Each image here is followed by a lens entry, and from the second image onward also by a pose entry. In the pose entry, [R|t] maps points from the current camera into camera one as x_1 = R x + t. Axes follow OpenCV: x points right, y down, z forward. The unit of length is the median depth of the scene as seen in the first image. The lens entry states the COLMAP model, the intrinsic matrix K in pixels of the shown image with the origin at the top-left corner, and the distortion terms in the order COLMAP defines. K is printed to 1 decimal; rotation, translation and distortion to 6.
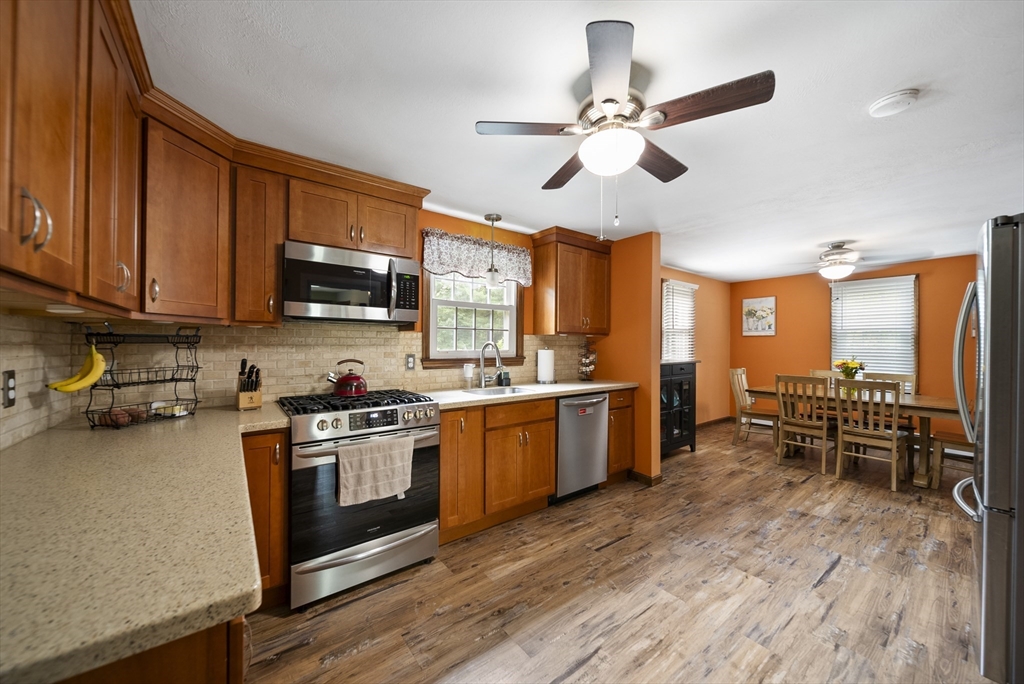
lens RADIAL K [[363.7, 0, 512.8], [0, 363.7, 344.4], [0, 0, 1]] dist [-0.004922, -0.000190]
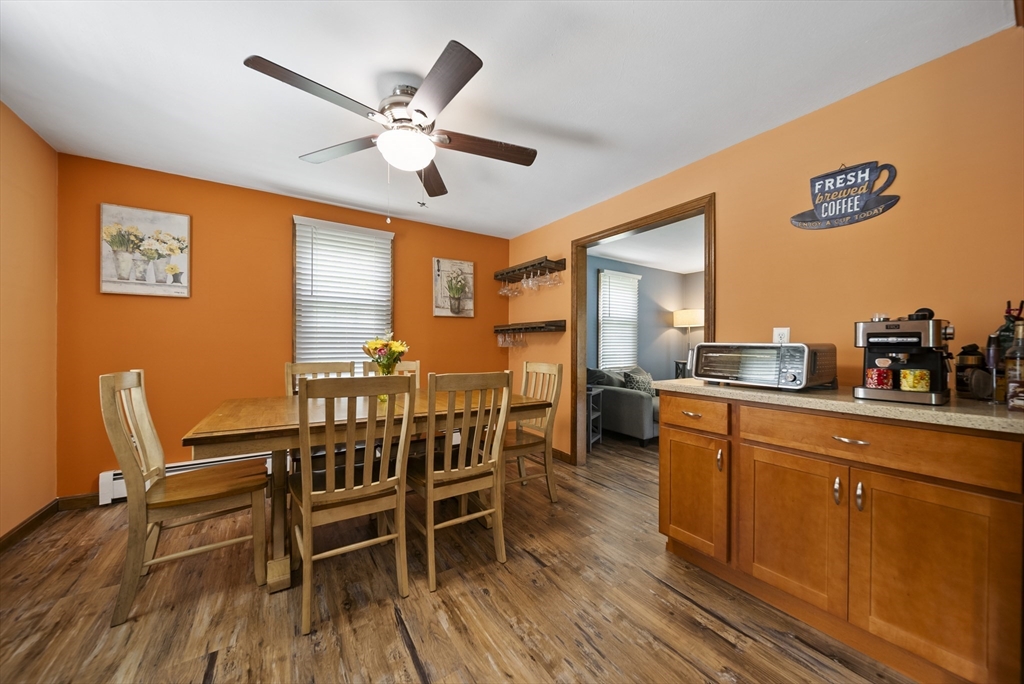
lens RADIAL K [[363.7, 0, 515.8], [0, 363.7, 344.7], [0, 0, 1]] dist [-0.004922, -0.000190]
pose [[0.070564, -0.006599, 0.997485, 0.354282], [-0.005607, 0.999960, 0.007012, 0.041686], [-0.997492, -0.006088, 0.070524, 0.689766]]
